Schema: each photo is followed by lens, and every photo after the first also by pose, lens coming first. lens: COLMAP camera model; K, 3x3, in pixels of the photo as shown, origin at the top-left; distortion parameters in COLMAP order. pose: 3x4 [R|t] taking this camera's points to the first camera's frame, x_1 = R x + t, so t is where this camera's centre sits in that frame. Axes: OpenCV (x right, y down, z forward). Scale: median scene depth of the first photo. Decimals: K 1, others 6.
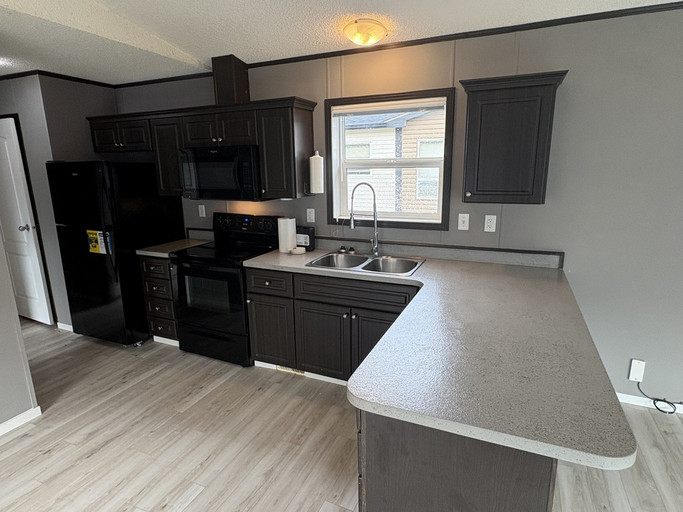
lens RADIAL K [[393.0, 0, 336.6], [0, 393.0, 254.4], [0, 0, 1]] dist [0.007632, 0.004667]
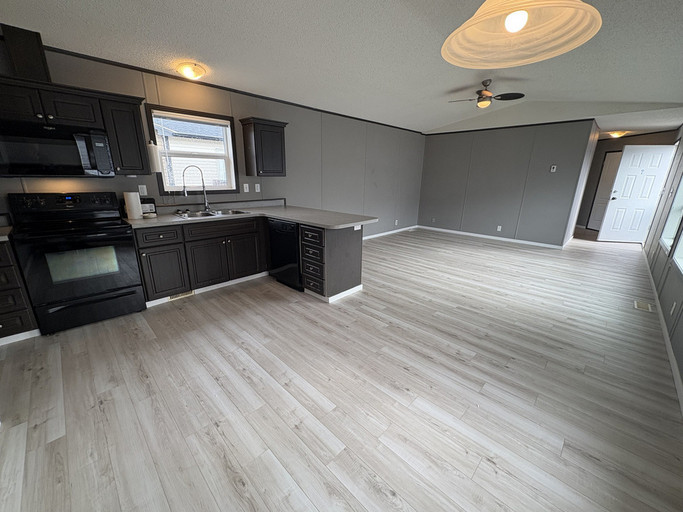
lens RADIAL K [[273.7, 0, 336.2], [0, 273.7, 257.2], [0, 0, 1]] dist [-0.000343, 0.000087]
pose [[0.356448, -0.246174, 0.901301, -0.782642], [0.192784, 0.963285, 0.186862, 0.077203], [-0.914210, 0.107150, 0.390819, 0.067843]]
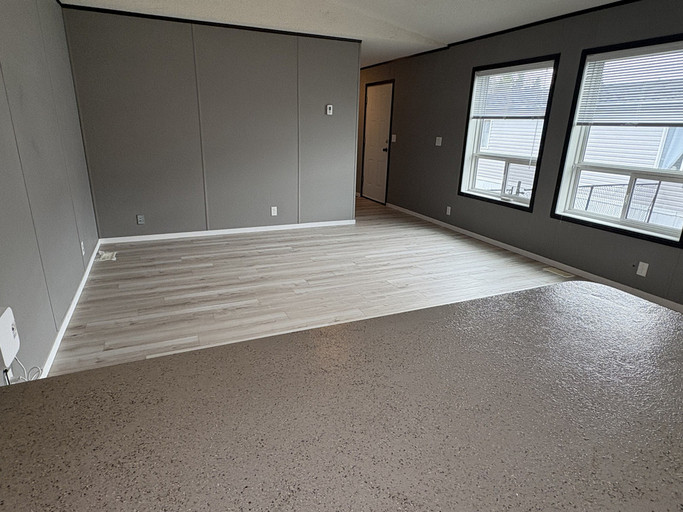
lens RADIAL K [[393.0, 0, 343.3], [0, 393.0, 256.8], [0, 0, 1]] dist [0.007632, 0.004667]
pose [[-0.756091, -0.212147, 0.619128, 0.169441], [0.135284, 0.874911, 0.465004, -0.090413], [-0.640331, 0.435344, -0.632813, 0.690686]]
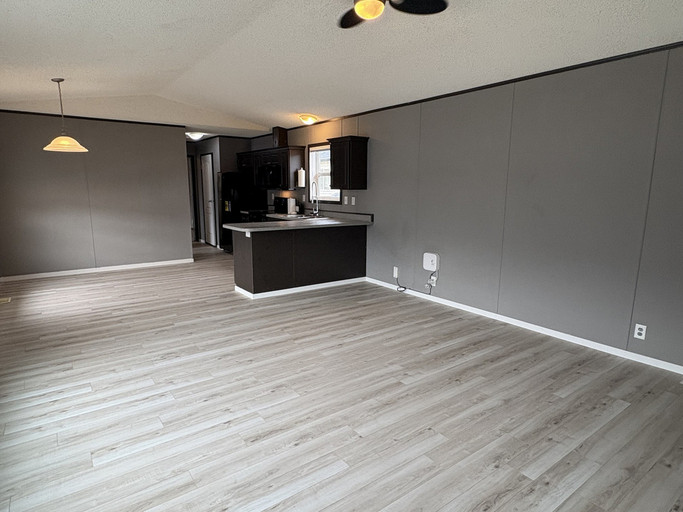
lens RADIAL K [[393.0, 0, 339.5], [0, 393.0, 255.4], [0, 0, 1]] dist [0.007632, 0.004667]
pose [[0.878780, 0.105923, -0.465324, 1.206780], [-0.127940, 0.991655, -0.015886, 0.231766], [0.459758, 0.073494, 0.884998, -0.816508]]
